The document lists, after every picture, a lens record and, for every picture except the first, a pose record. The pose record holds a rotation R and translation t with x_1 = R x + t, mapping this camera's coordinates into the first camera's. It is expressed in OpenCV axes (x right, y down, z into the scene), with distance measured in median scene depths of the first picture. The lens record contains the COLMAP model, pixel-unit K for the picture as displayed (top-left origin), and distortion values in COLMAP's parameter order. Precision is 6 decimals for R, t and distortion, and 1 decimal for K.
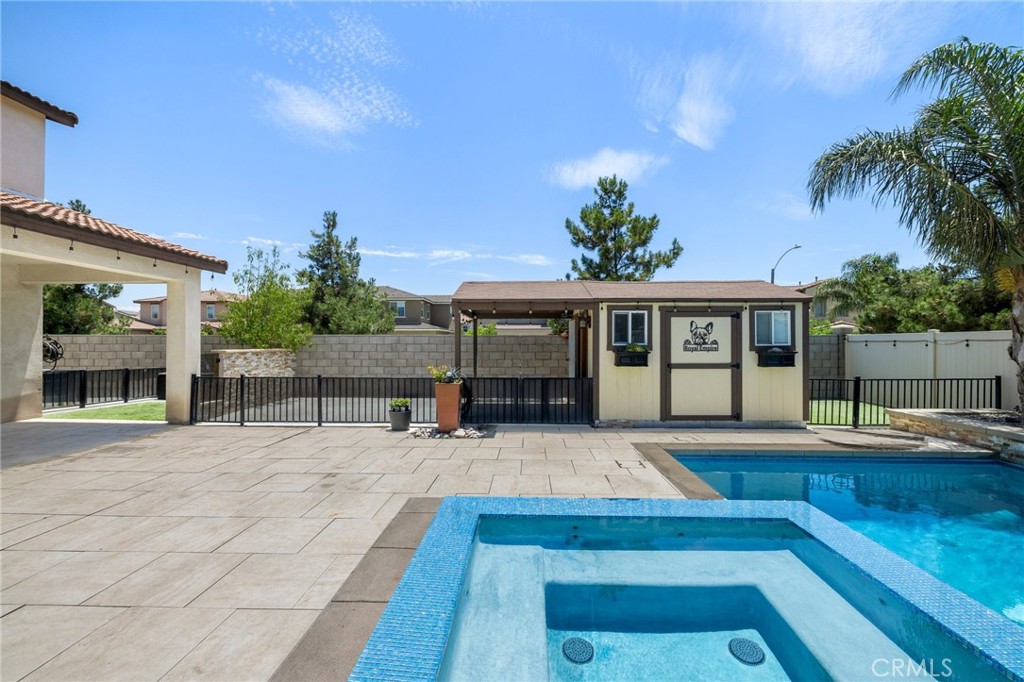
lens RADIAL K [[429.9, 0, 513.1], [0, 429.9, 339.0], [0, 0, 1]] dist [-0.000848, -0.000280]
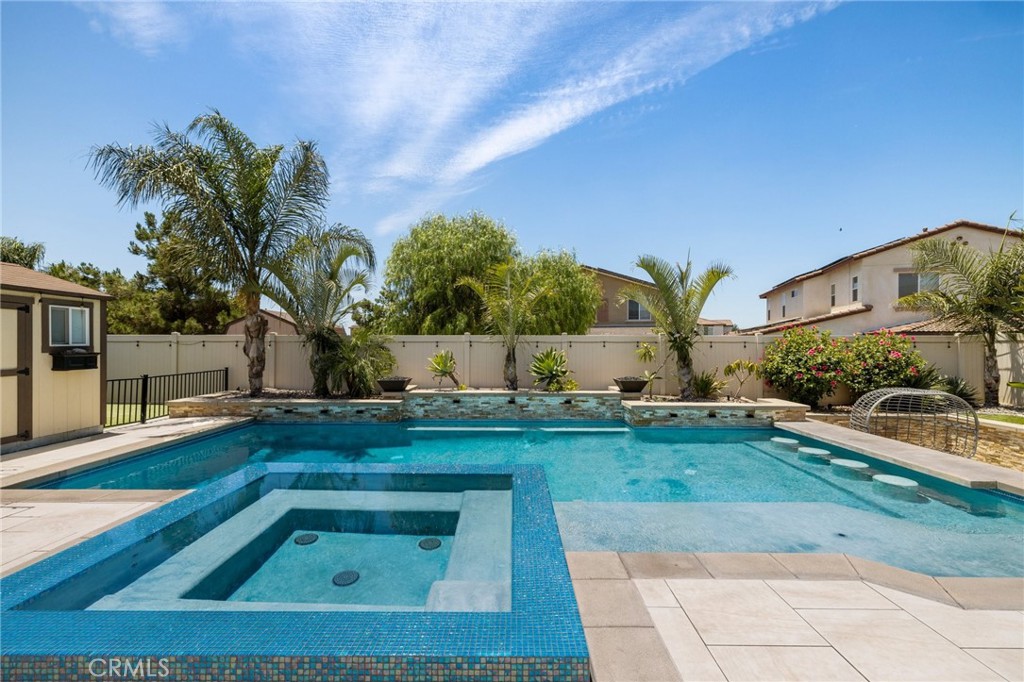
lens RADIAL K [[442.6, 0, 513.4], [0, 442.6, 348.2], [0, 0, 1]] dist [0.001813, 0.000217]
pose [[-0.032905, -0.007966, 0.999427, -0.328790], [-0.011160, 0.999909, 0.007602, 0.002669], [-0.999396, -0.010903, -0.032991, 0.120403]]
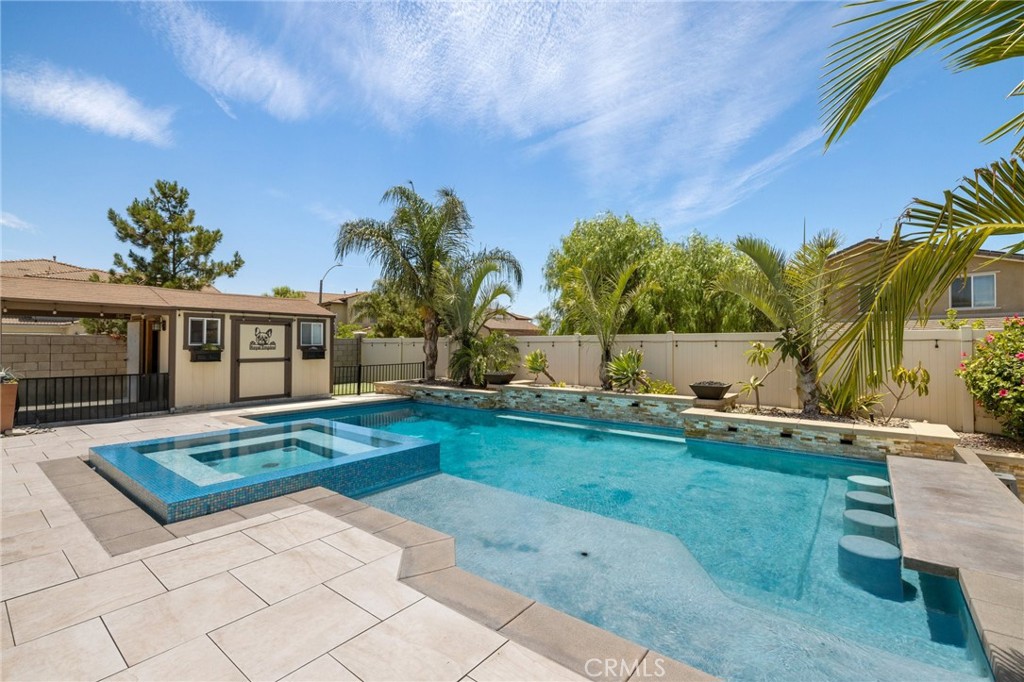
lens RADIAL K [[454.3, 0, 513.3], [0, 454.3, 334.4], [0, 0, 1]] dist [-0.006341, 0.001680]
pose [[0.592219, 0.018368, 0.805568, -0.262200], [-0.007993, 0.999825, -0.016922, -0.002223], [-0.805737, 0.003583, 0.592262, -0.514543]]
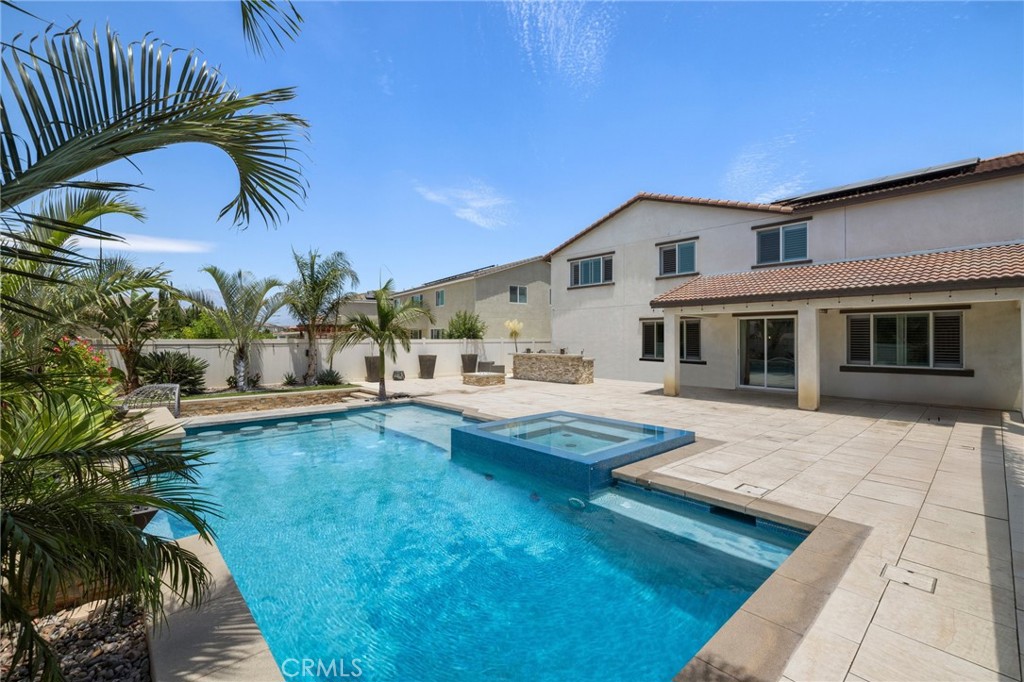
lens RADIAL K [[429.9, 0, 516.1], [0, 429.9, 363.7], [0, 0, 1]] dist [-0.000848, -0.000280]
pose [[-0.713566, 0.038254, -0.699543, 0.907319], [0.004357, 0.998731, 0.050171, -0.031790], [0.700575, 0.032752, -0.712827, 0.887872]]
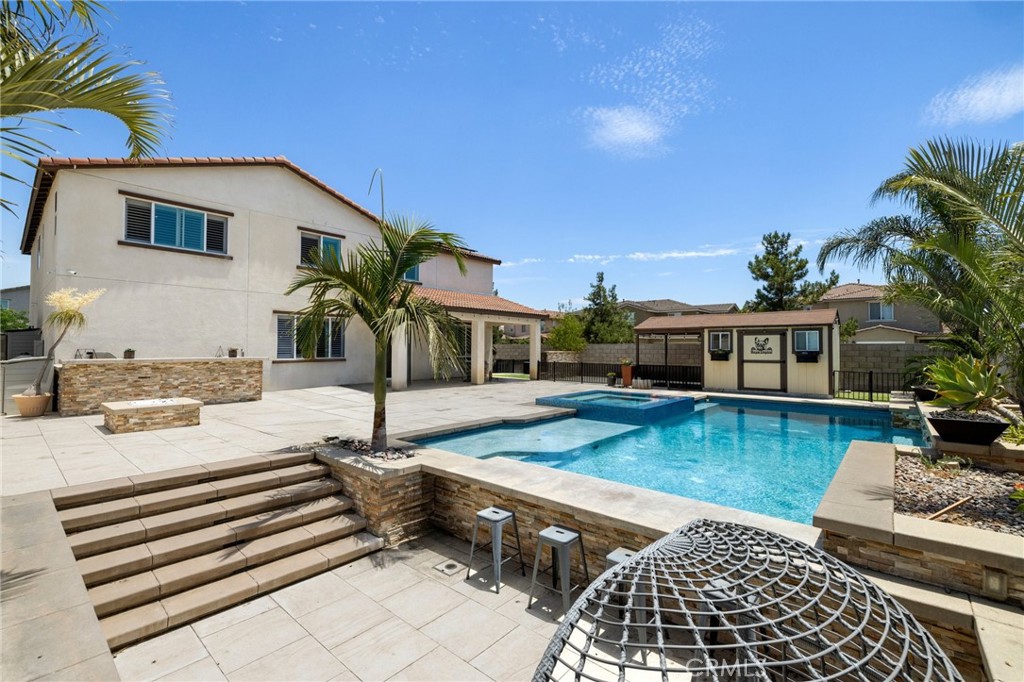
lens RADIAL K [[454.9, 0, 508.4], [0, 454.9, 361.5], [0, 0, 1]] dist [0.012060, -0.002096]
pose [[0.768255, 0.023196, -0.639724, 0.851530], [0.000001, 0.999343, 0.036237, -0.008706], [0.640144, -0.027840, 0.767750, -1.192680]]
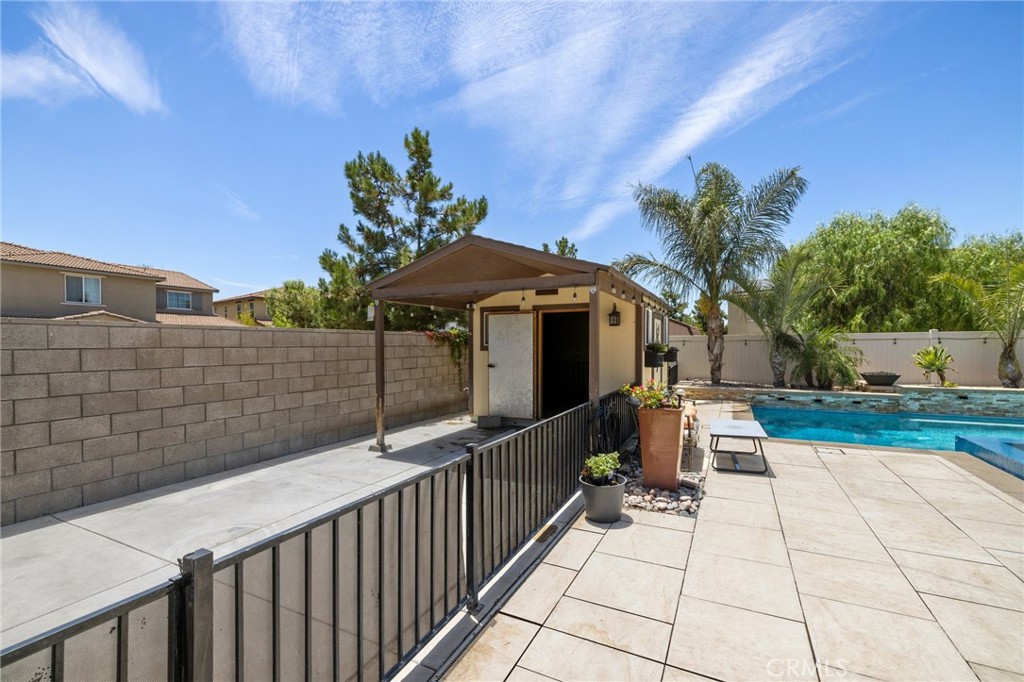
lens RADIAL K [[436.0, 0, 508.4], [0, 436.0, 353.5], [0, 0, 1]] dist [-0.000169, -0.000191]
pose [[0.426871, -0.021556, 0.904056, -0.737821], [-0.001605, 0.999696, 0.024595, 0.009972], [-0.904311, -0.011950, 0.426707, 0.859772]]
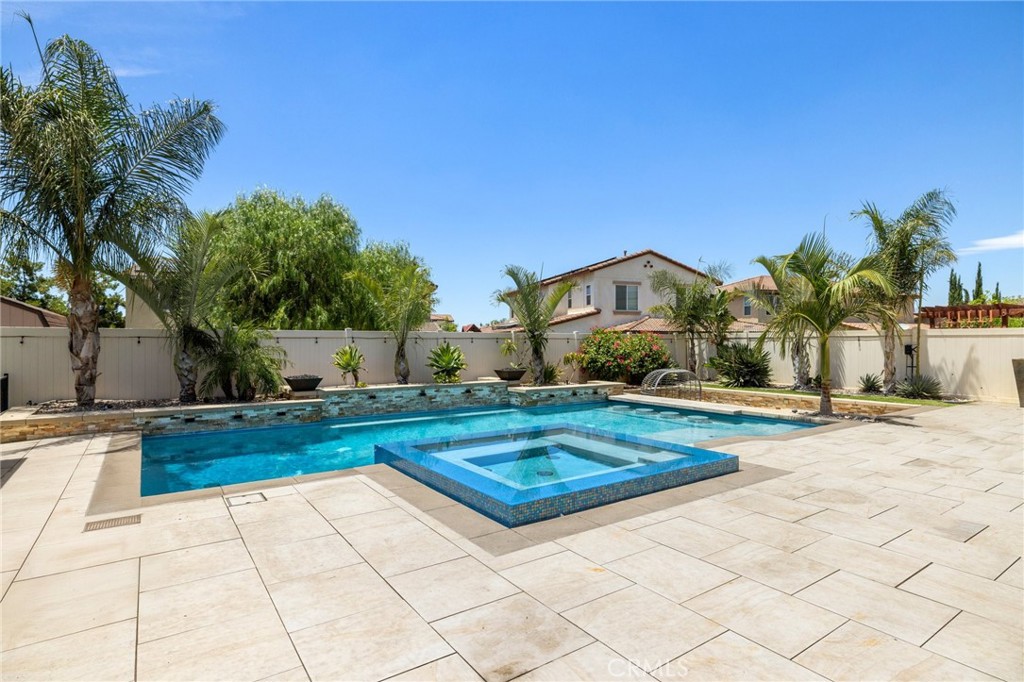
lens RADIAL K [[526.4, 0, 516.6], [0, 526.4, 345.2], [0, 0, 1]] dist [-0.002778, 0.000195]
pose [[-0.607947, -0.006824, 0.793949, -0.505366], [-0.008370, 0.999963, 0.002186, 0.010040], [-0.793934, -0.005316, -0.607981, 0.801944]]
